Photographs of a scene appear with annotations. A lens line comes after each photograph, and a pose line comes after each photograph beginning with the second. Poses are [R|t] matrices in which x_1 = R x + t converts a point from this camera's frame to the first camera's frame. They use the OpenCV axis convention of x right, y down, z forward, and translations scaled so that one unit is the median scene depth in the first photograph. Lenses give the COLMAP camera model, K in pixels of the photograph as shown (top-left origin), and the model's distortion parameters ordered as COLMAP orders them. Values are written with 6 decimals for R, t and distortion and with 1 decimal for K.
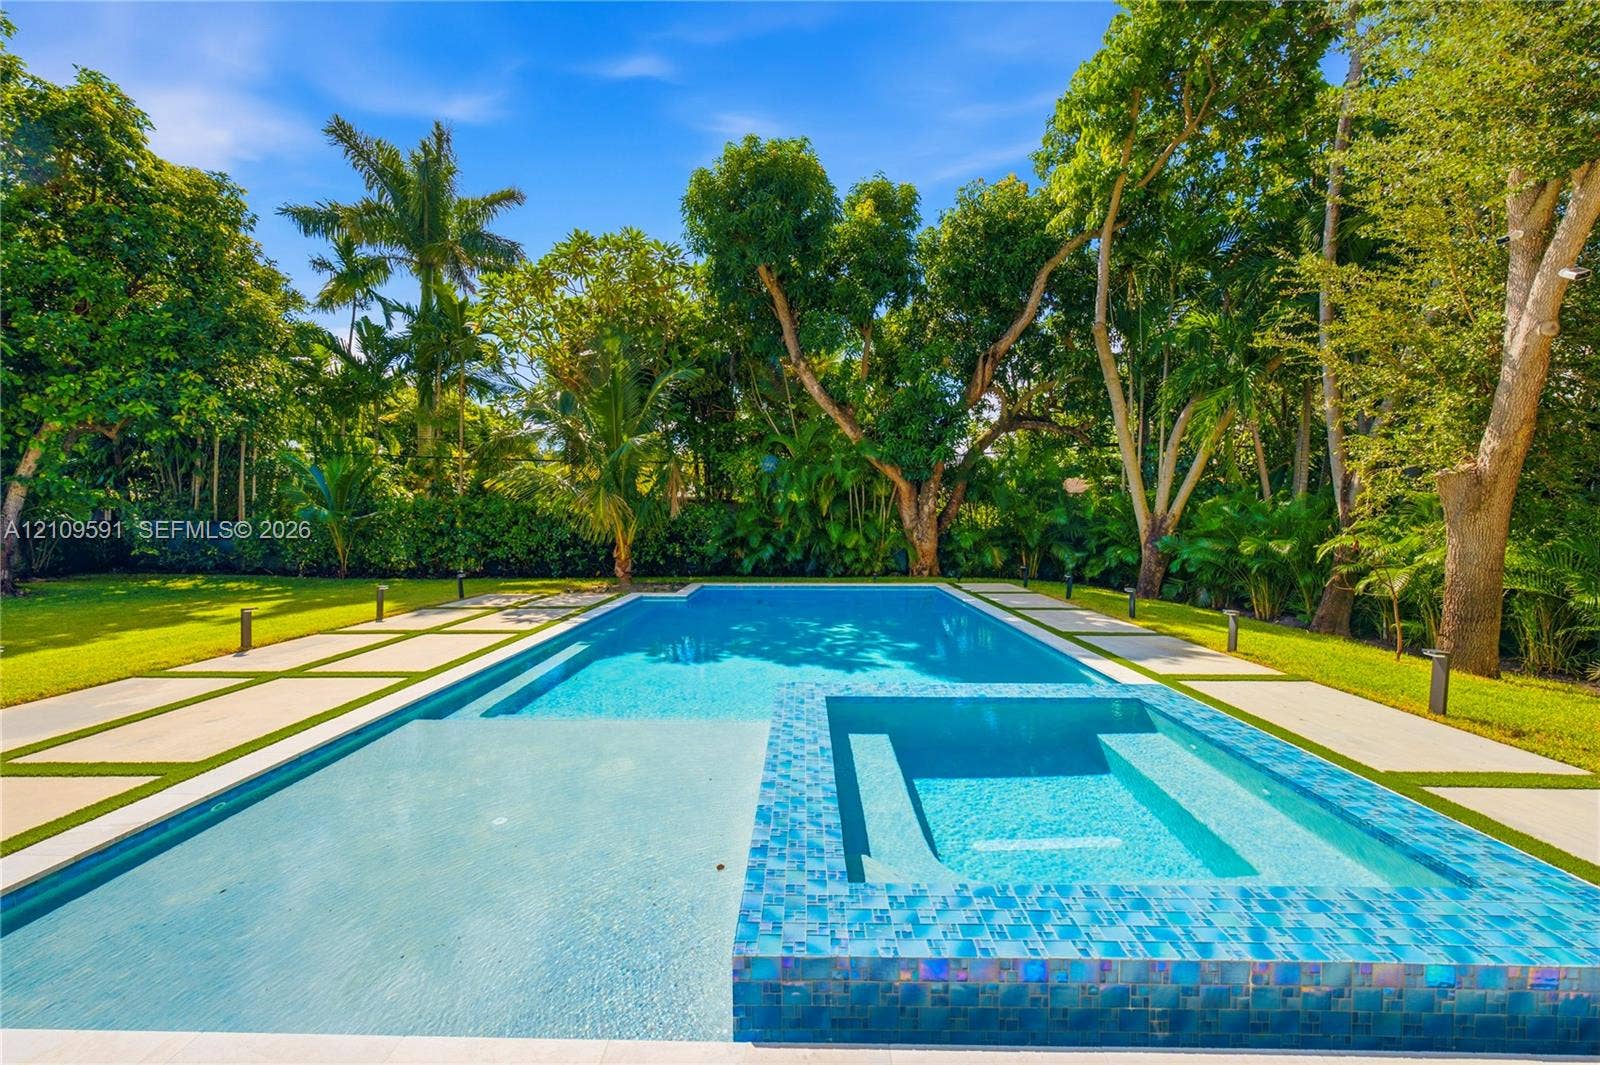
lens RADIAL K [[593.7, 0, 801.1], [0, 593.7, 525.6], [0, 0, 1]] dist [-0.002405, -0.000180]
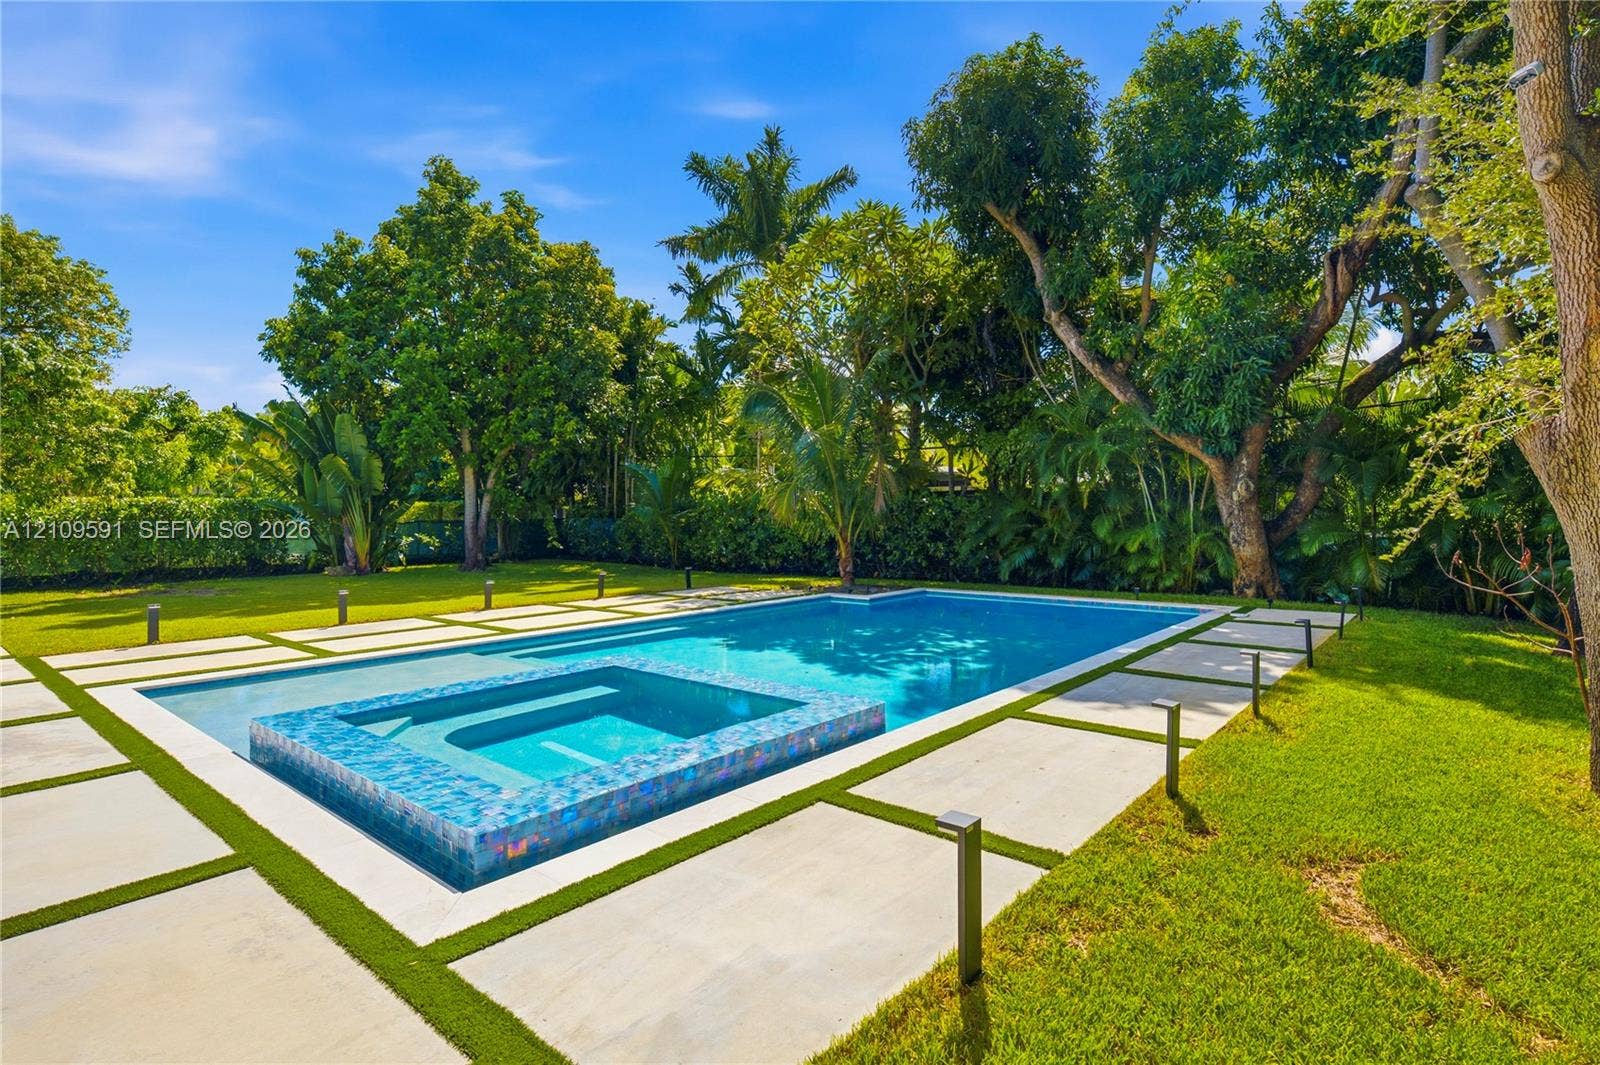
lens RADIAL K [[767.0, 0, 789.2], [0, 767.0, 503.4], [0, 0, 1]] dist [-0.000515, -0.000181]
pose [[0.782274, -0.016171, -0.622725, 0.354587], [0.002392, 0.999734, -0.022957, -0.001666], [0.622930, 0.016469, 0.782104, -0.000227]]
